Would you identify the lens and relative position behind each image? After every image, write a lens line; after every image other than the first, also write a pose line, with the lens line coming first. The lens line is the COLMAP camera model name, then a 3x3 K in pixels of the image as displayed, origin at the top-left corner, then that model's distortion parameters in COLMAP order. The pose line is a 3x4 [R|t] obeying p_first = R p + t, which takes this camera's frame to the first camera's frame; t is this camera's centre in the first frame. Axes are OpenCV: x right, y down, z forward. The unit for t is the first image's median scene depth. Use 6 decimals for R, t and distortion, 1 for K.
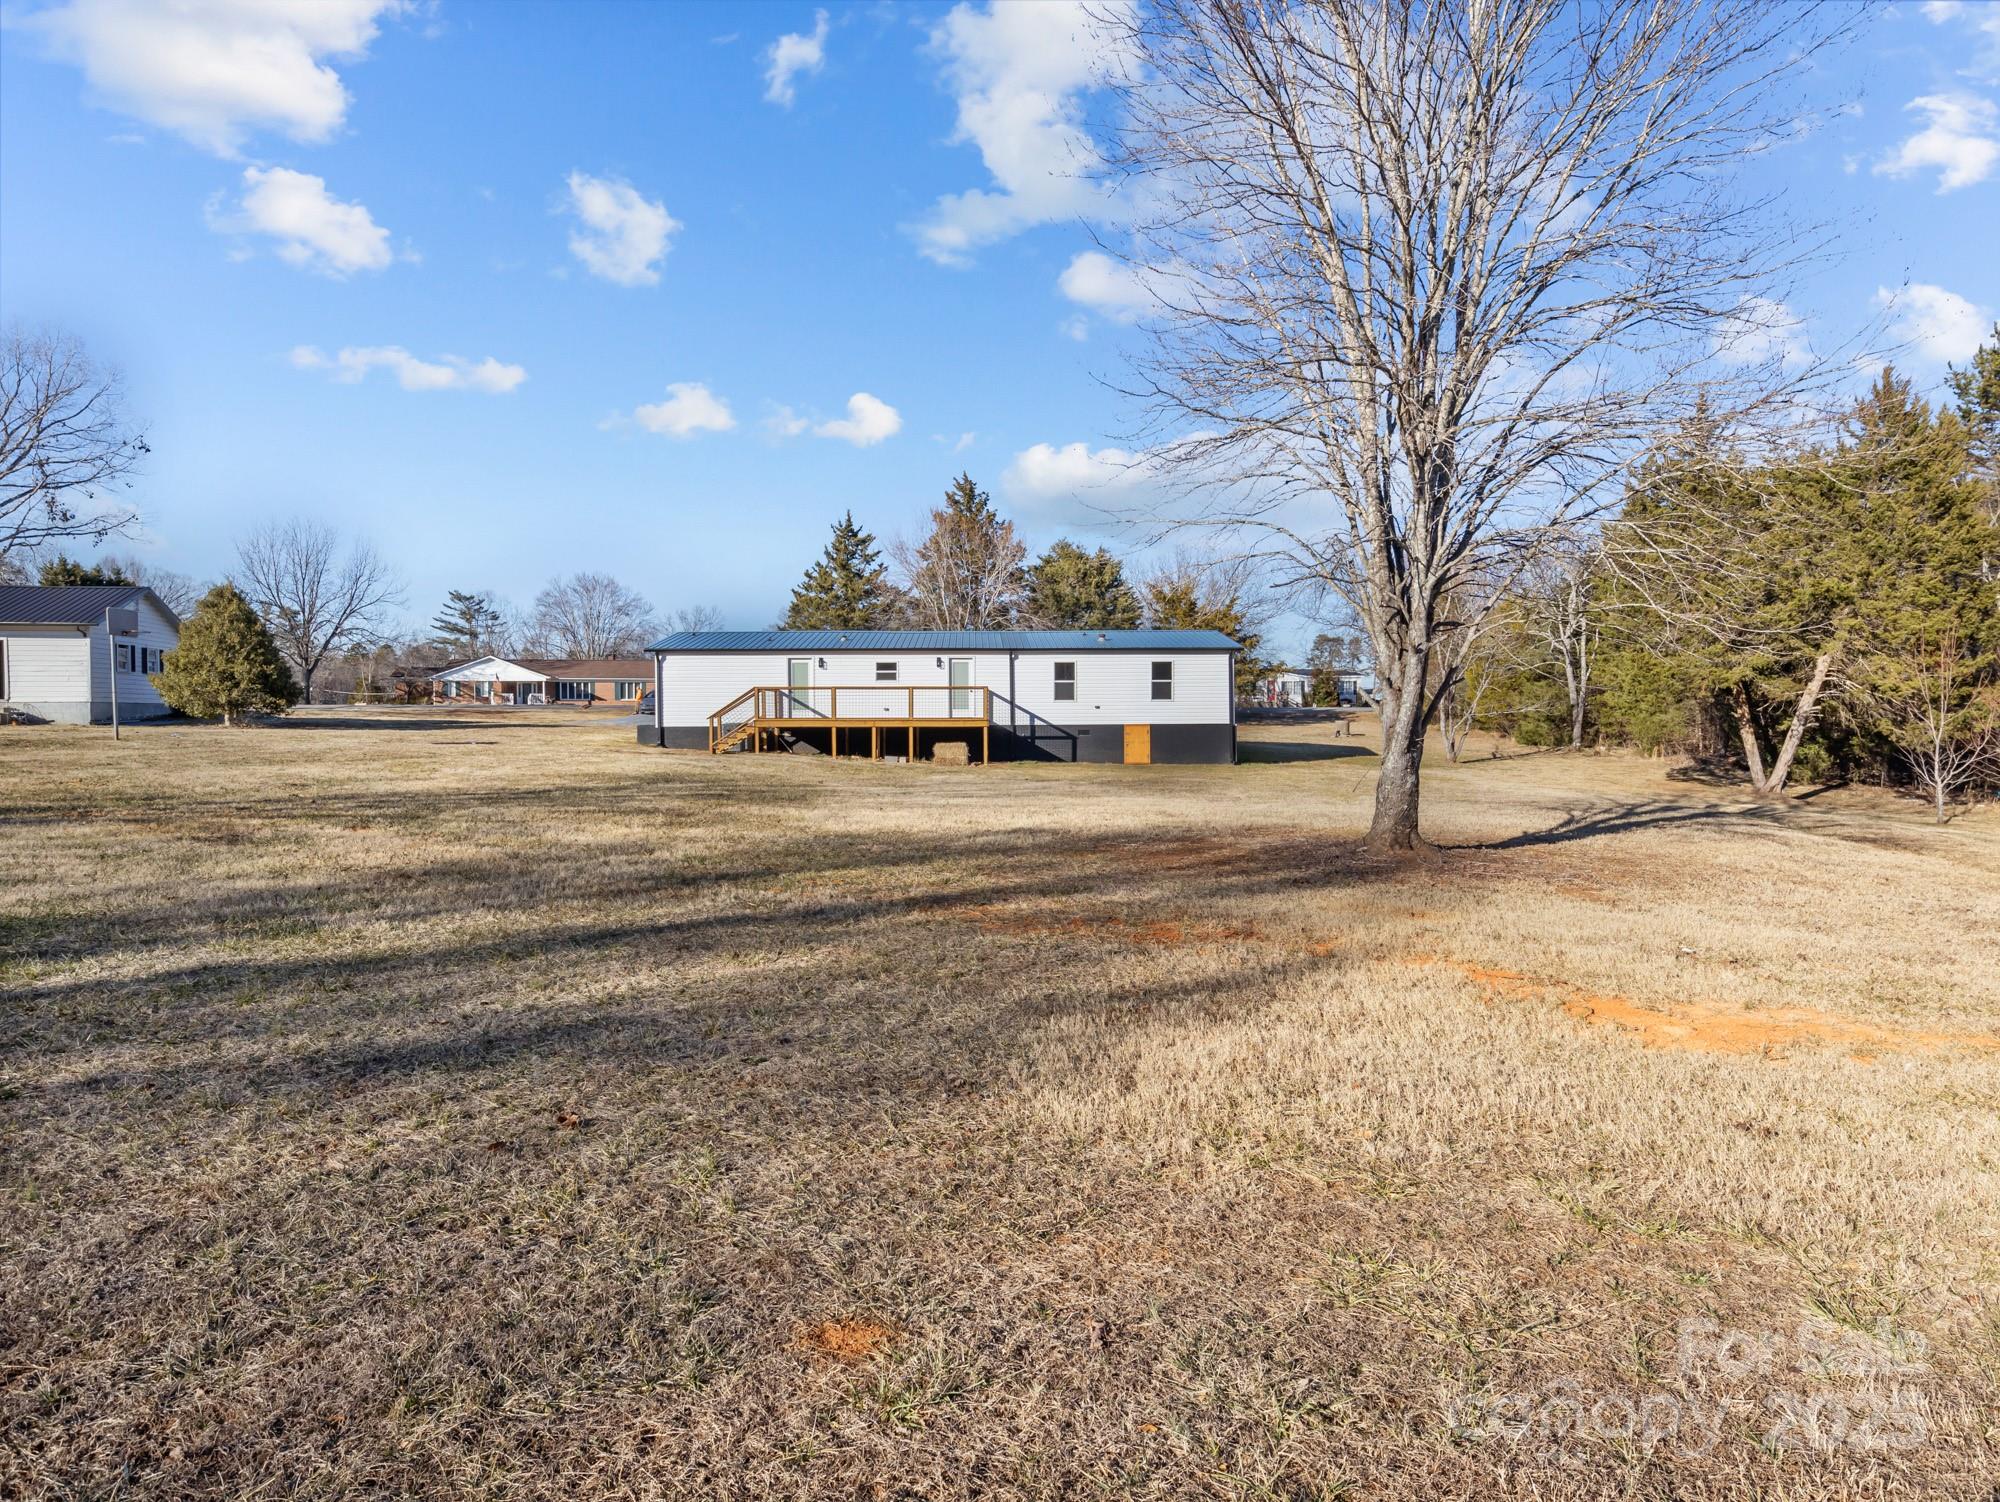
lens RADIAL K [[1239.4, 0, 995.3], [0, 1239.4, 739.6], [0, 0, 1]] dist [0.001230, -0.000873]
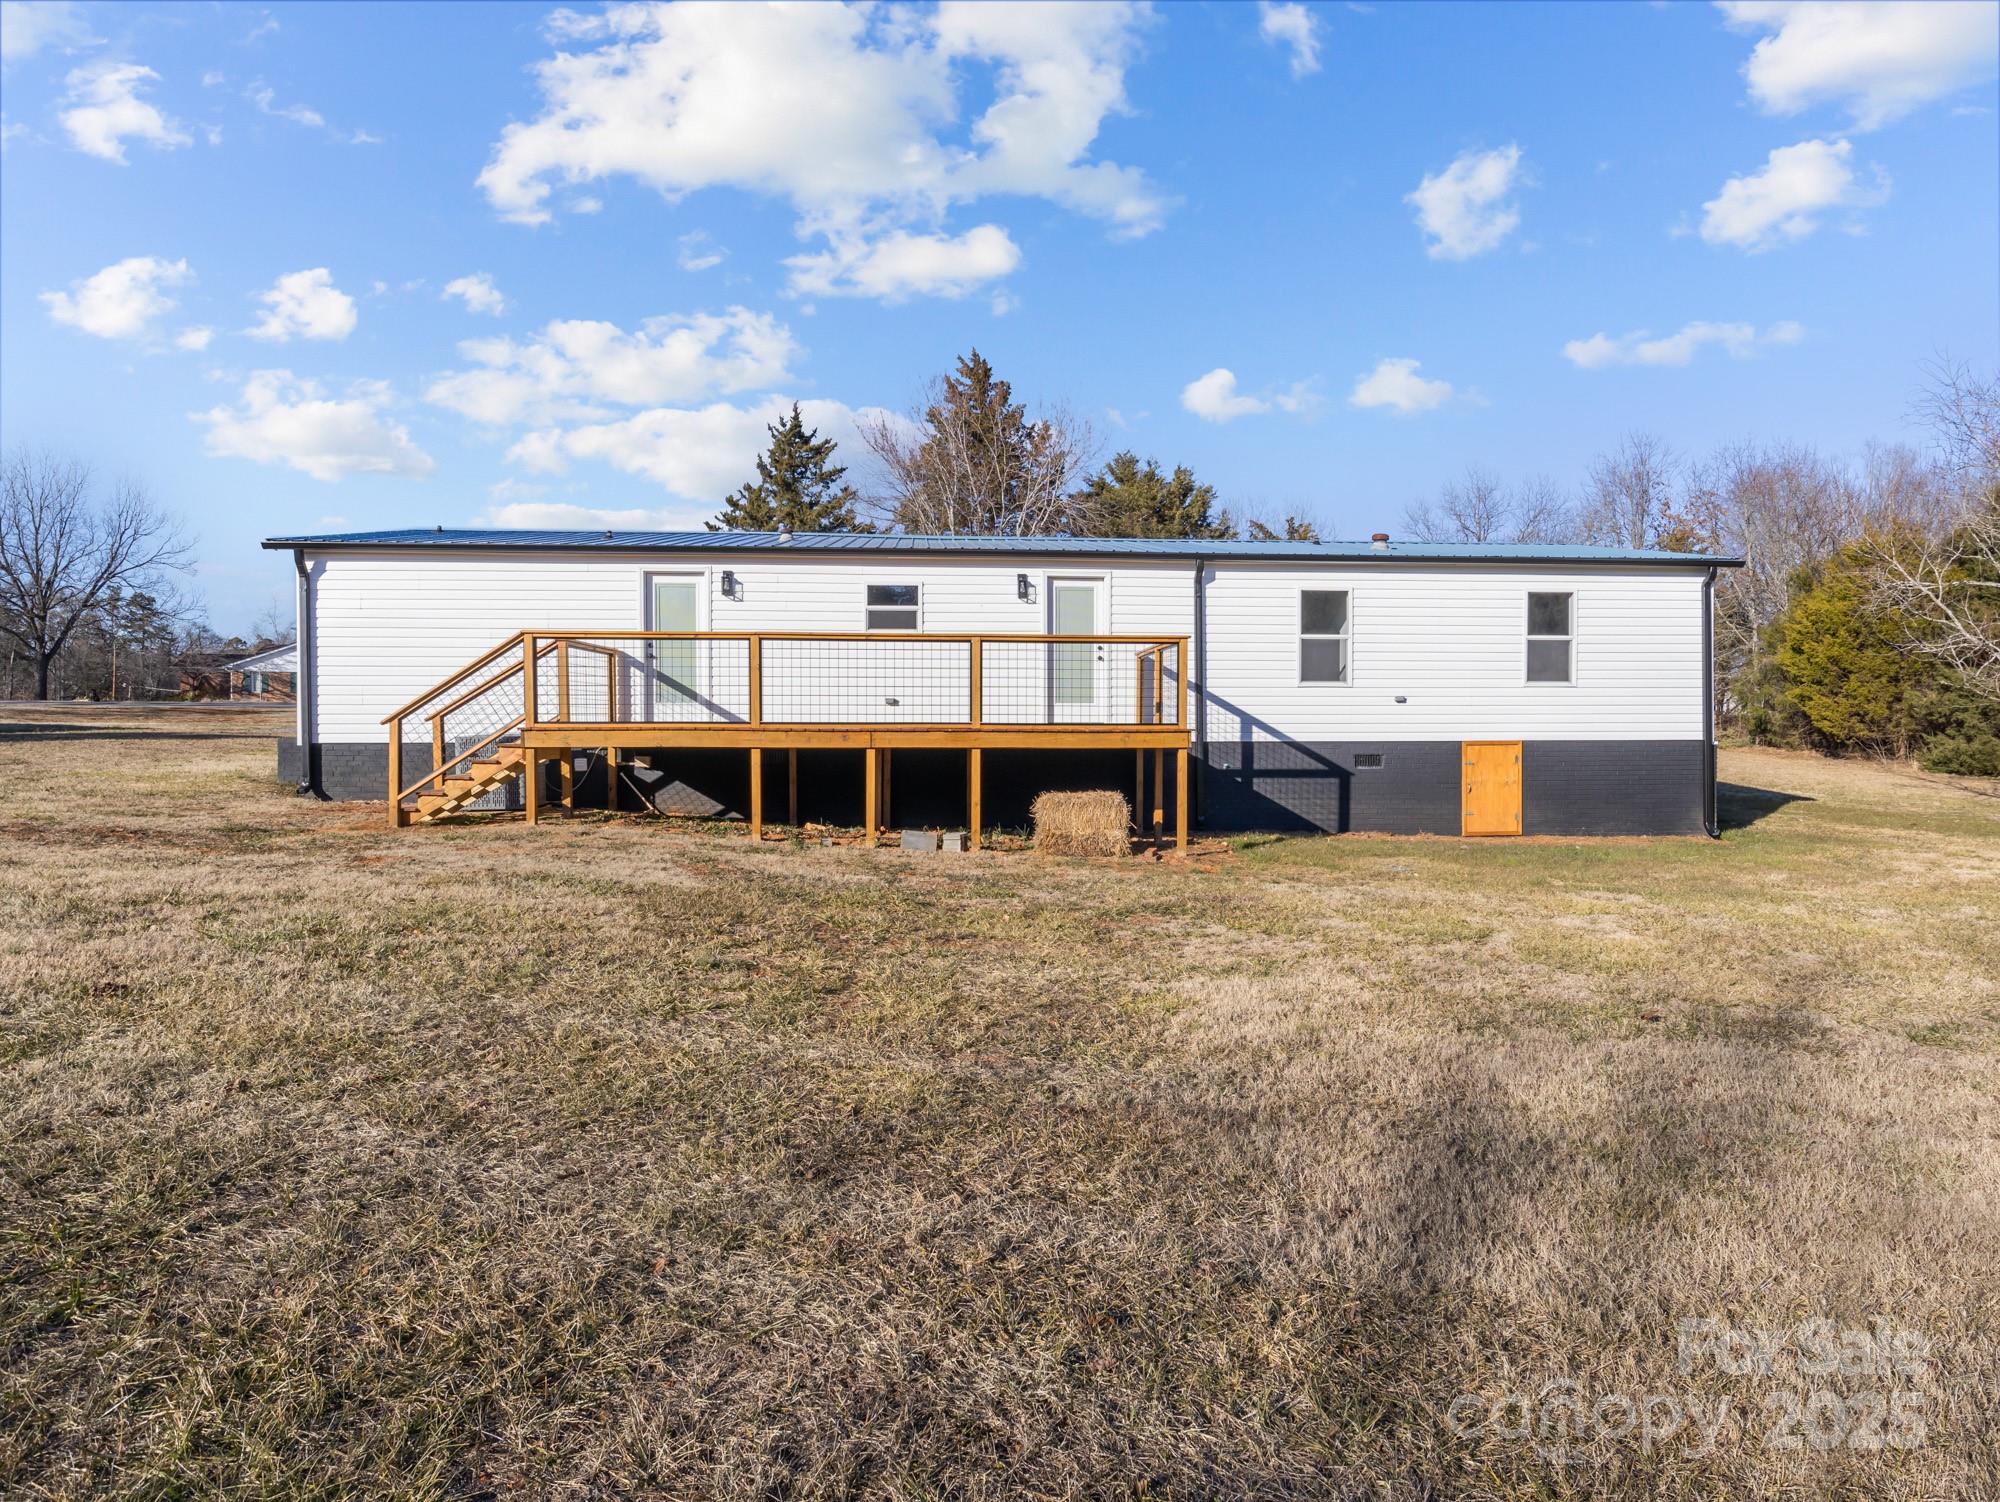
lens RADIAL K [[1239.4, 0, 990.5], [0, 1239.4, 755.9], [0, 0, 1]] dist [0.001230, -0.000873]
pose [[0.999193, 0.003188, 0.040034, -0.071574], [-0.003472, 0.999969, 0.007040, -0.009709], [-0.040010, -0.007173, 0.999174, 0.594101]]
